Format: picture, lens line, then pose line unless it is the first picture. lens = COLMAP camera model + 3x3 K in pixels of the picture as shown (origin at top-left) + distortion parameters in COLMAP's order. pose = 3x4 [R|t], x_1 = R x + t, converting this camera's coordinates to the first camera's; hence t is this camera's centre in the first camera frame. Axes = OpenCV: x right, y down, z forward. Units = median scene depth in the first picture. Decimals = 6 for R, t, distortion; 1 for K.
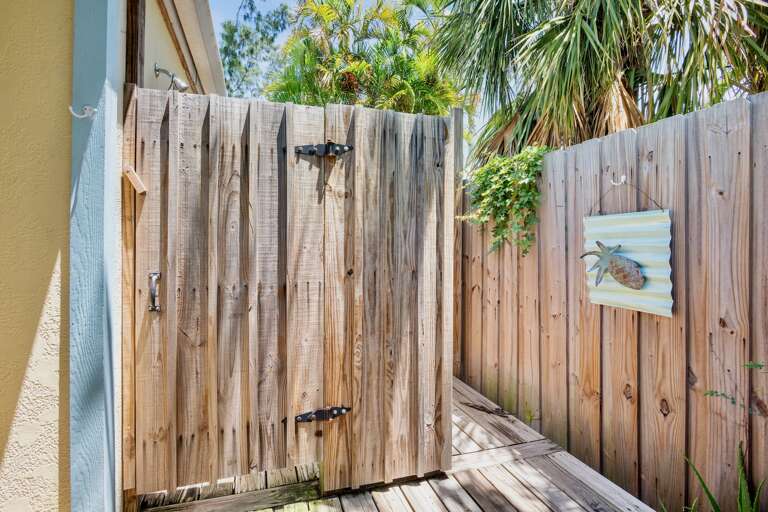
lens RADIAL K [[384.2, 0, 382.0], [0, 384.2, 243.7], [0, 0, 1]] dist [-0.004547, -0.001020]
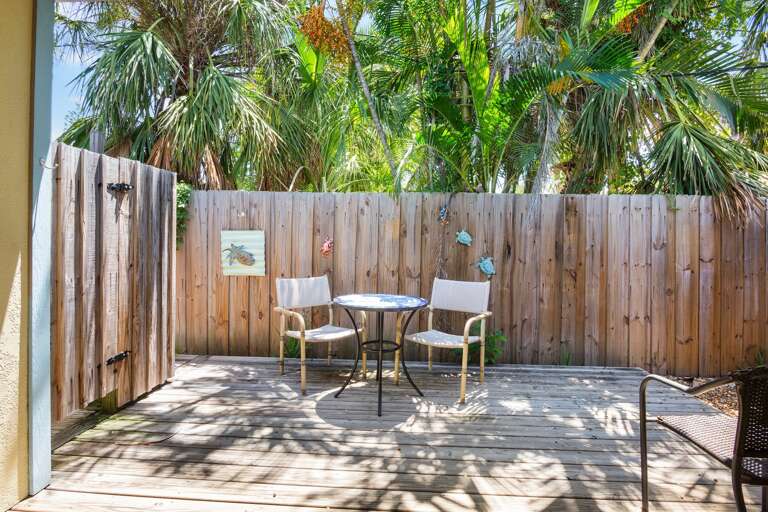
lens RADIAL K [[384.2, 0, 382.0], [0, 384.2, 243.7], [0, 0, 1]] dist [-0.004547, -0.001020]
pose [[0.362322, -0.008976, 0.932010, -1.176172], [-0.010545, 0.999850, 0.013729, -0.047713], [-0.931993, -0.014802, 0.362173, -0.533928]]
